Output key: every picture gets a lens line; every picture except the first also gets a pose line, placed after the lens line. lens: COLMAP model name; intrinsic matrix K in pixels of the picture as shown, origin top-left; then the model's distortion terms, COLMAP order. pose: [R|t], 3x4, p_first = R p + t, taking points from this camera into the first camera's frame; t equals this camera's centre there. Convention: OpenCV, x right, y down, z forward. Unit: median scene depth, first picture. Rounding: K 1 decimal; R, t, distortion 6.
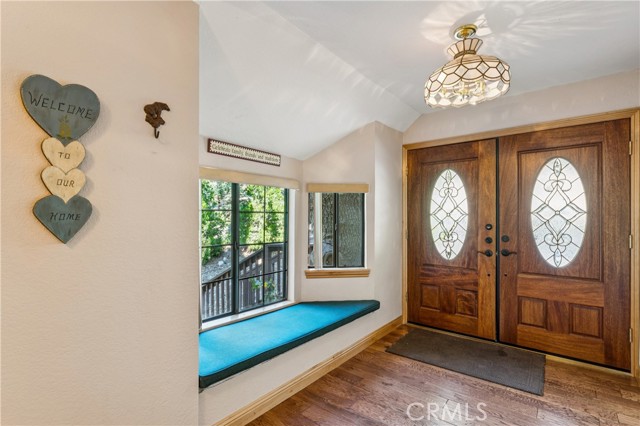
lens RADIAL K [[310.7, 0, 322.2], [0, 310.7, 215.7], [0, 0, 1]] dist [-0.002535, 0.000883]
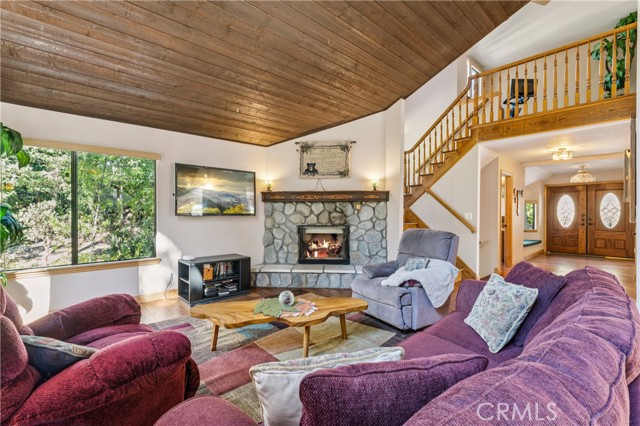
lens RADIAL K [[292.8, 0, 321.0], [0, 292.8, 212.6], [0, 0, 1]] dist [0.000642, 0.000168]
pose [[0.991986, 0.007570, -0.126117, -1.622230], [-0.007863, 0.999967, -0.001824, 0.035717], [0.126099, 0.002801, 0.992014, -2.119142]]
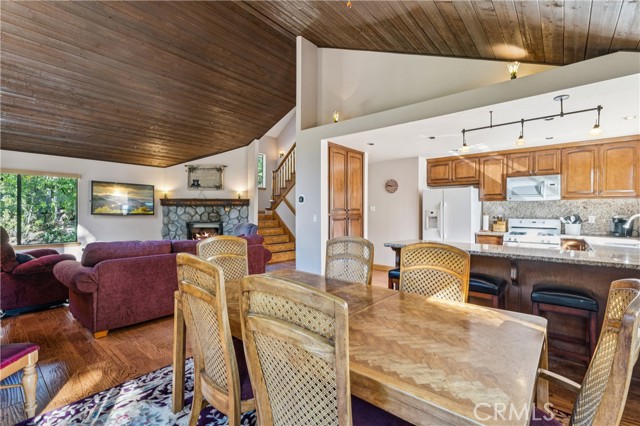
lens RADIAL K [[292.8, 0, 318.0], [0, 292.8, 213.3], [0, 0, 1]] dist [0.000642, 0.000168]
pose [[0.999928, 0.011466, 0.003594, -0.826544], [-0.011440, 0.999908, -0.007253, 0.040231], [-0.003677, 0.007211, 0.999967, -2.982194]]
